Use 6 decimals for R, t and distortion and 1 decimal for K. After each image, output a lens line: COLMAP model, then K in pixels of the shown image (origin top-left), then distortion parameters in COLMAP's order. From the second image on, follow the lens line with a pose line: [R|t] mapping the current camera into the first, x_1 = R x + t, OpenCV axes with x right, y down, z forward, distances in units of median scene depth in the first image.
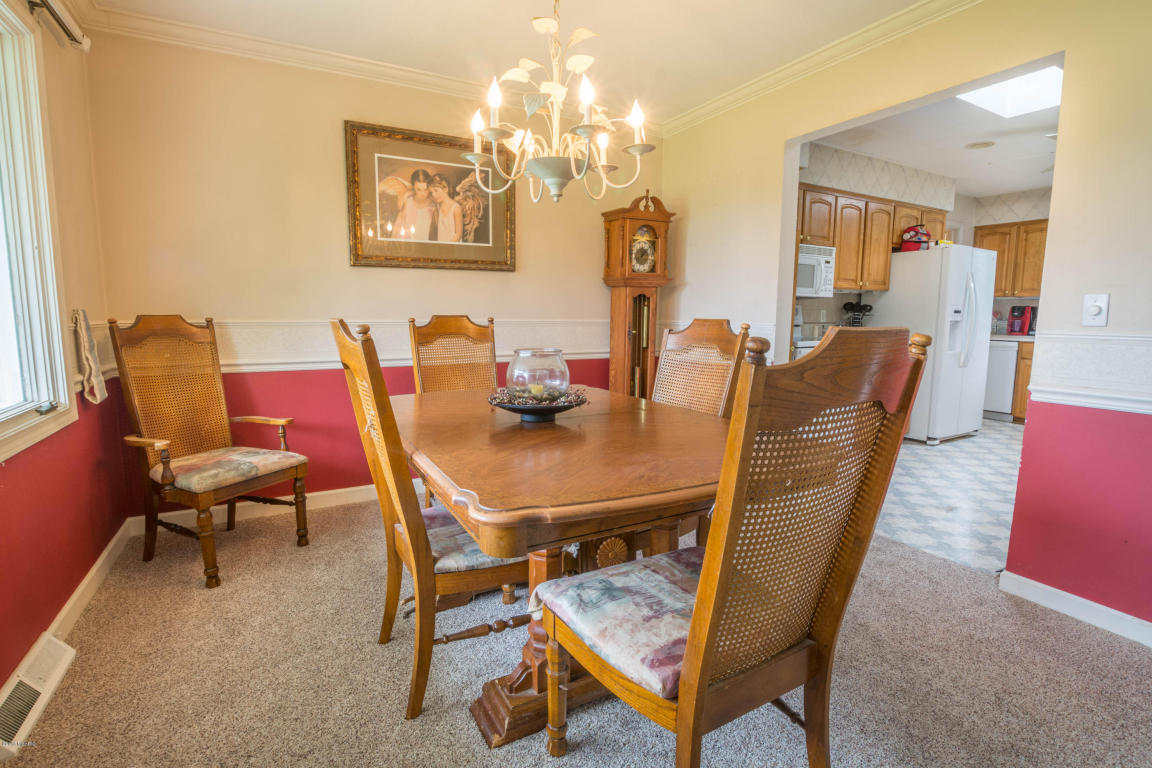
lens RADIAL K [[539.5, 0, 576.0], [0, 539.5, 384.0], [0, 0, 1]] dist [-0.044301, 0.008976]
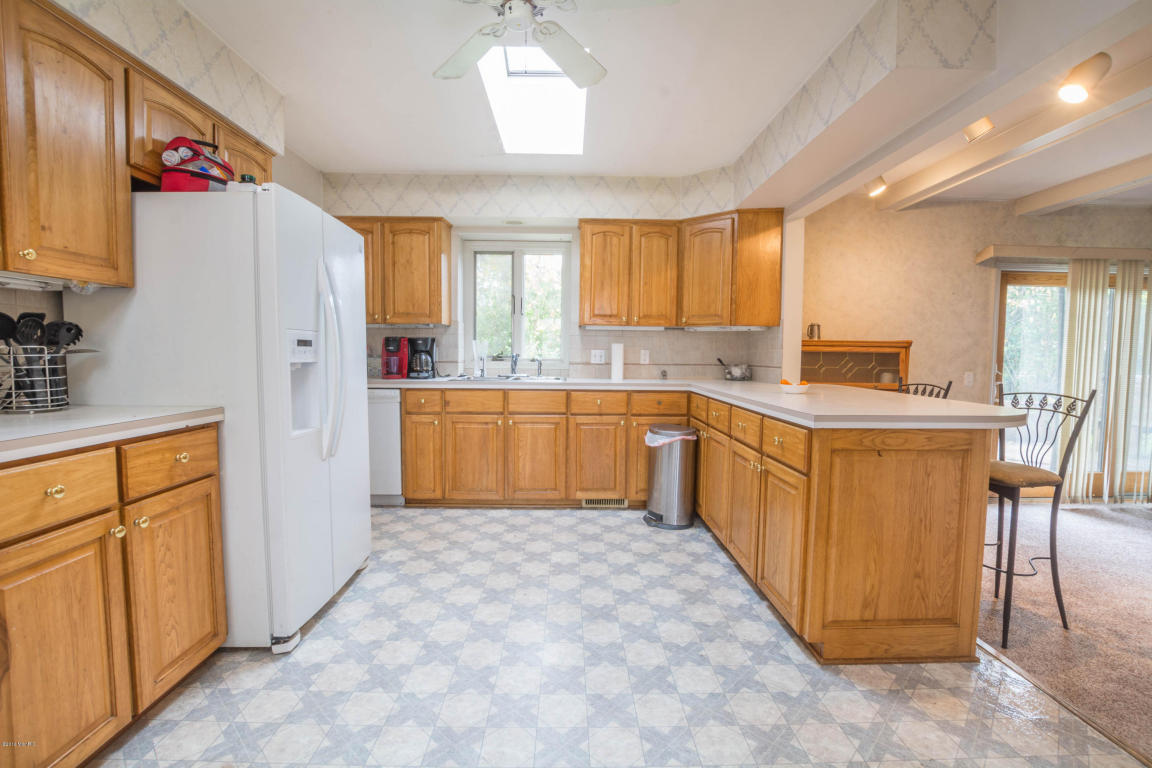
lens RADIAL K [[513.7, 0, 576.0], [0, 513.7, 384.0], [0, 0, 1]] dist [-0.038248, 0.005961]
pose [[0.466502, -0.054072, 0.882866, 0.416326], [0.108028, 0.994141, 0.003805, -0.073558], [-0.877898, 0.093599, 0.469610, 0.556339]]
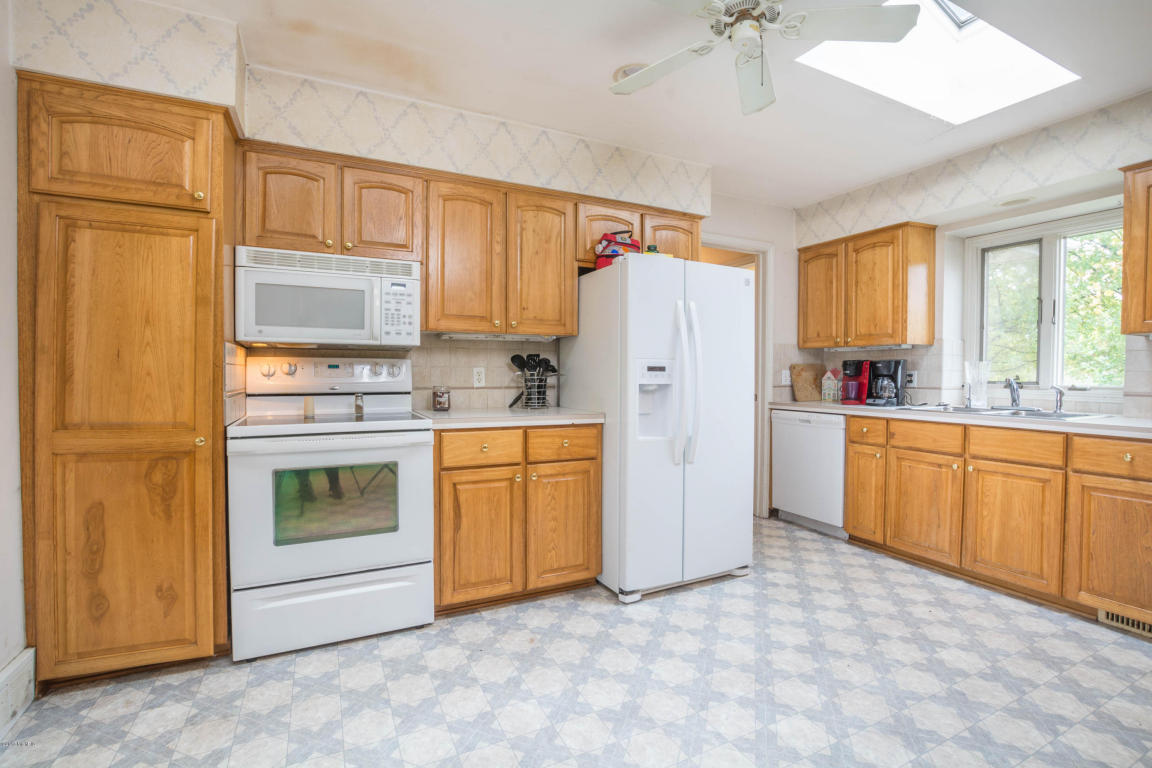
lens RADIAL K [[513.7, 0, 576.0], [0, 513.7, 384.0], [0, 0, 1]] dist [-0.038248, 0.005961]
pose [[0.998883, 0.001733, -0.047214, 0.617427], [-0.006867, 0.994040, -0.108800, -0.054962], [0.046744, 0.109003, 0.992942, 0.412477]]
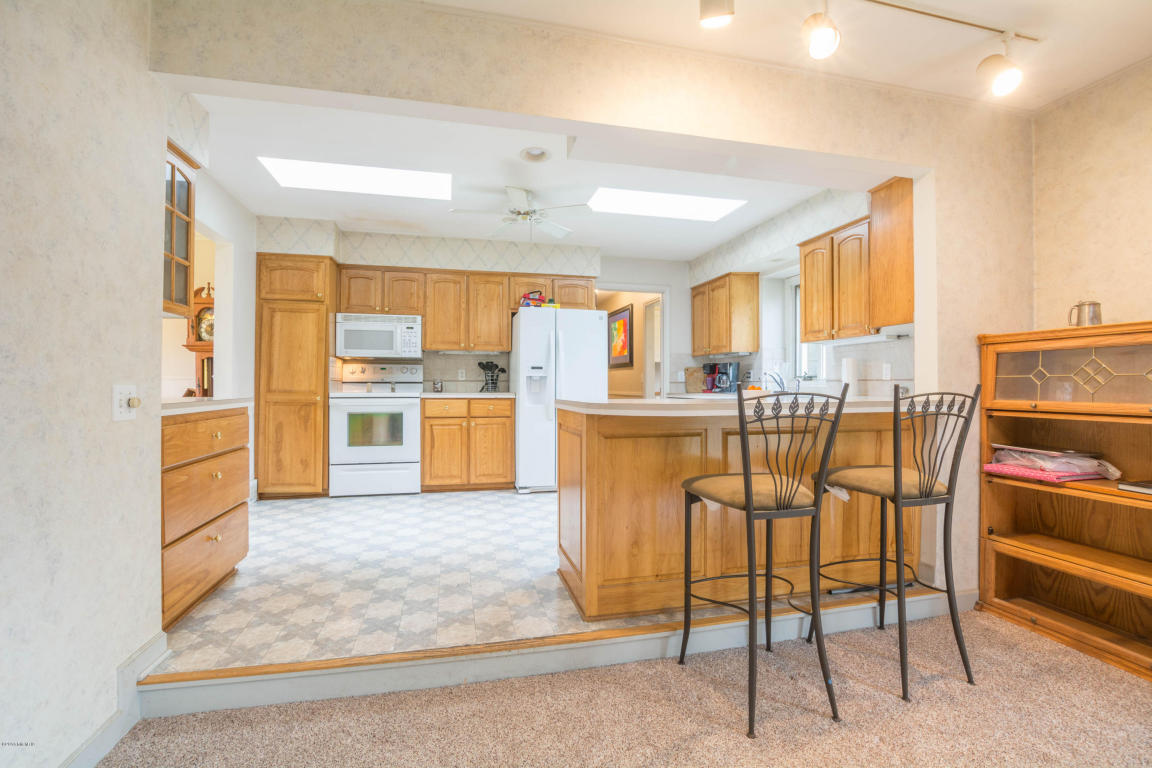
lens RADIAL K [[507.0, 0, 576.0], [0, 507.0, 384.0], [0, 0, 1]] dist [-0.041858, 0.007970]
pose [[0.965863, -0.004060, -0.259023, 0.995033], [-0.031574, 0.990578, -0.133259, 0.028268], [0.257123, 0.136888, 0.956634, 0.036344]]
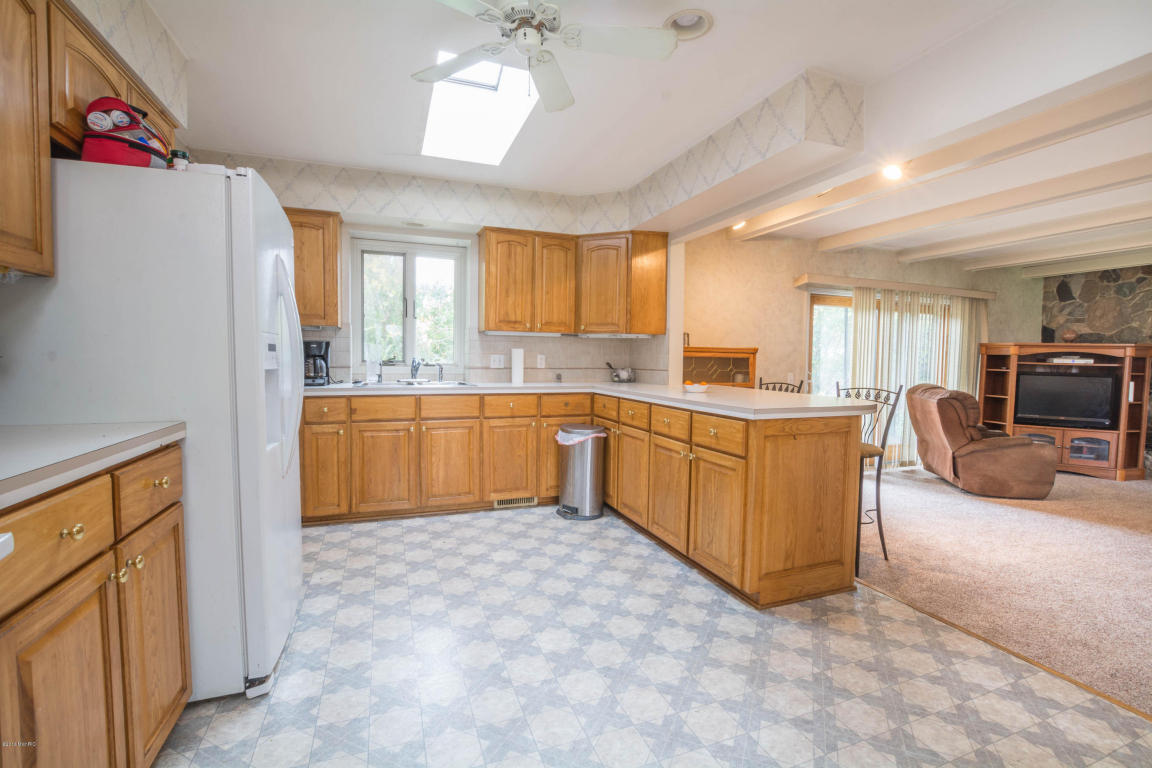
lens RADIAL K [[507.0, 0, 576.0], [0, 507.0, 384.0], [0, 0, 1]] dist [-0.041858, 0.007970]
pose [[0.142315, -0.053472, 0.988376, 0.350401], [0.118111, 0.992323, 0.036679, -0.089196], [-0.982749, 0.111518, 0.147538, 0.668749]]
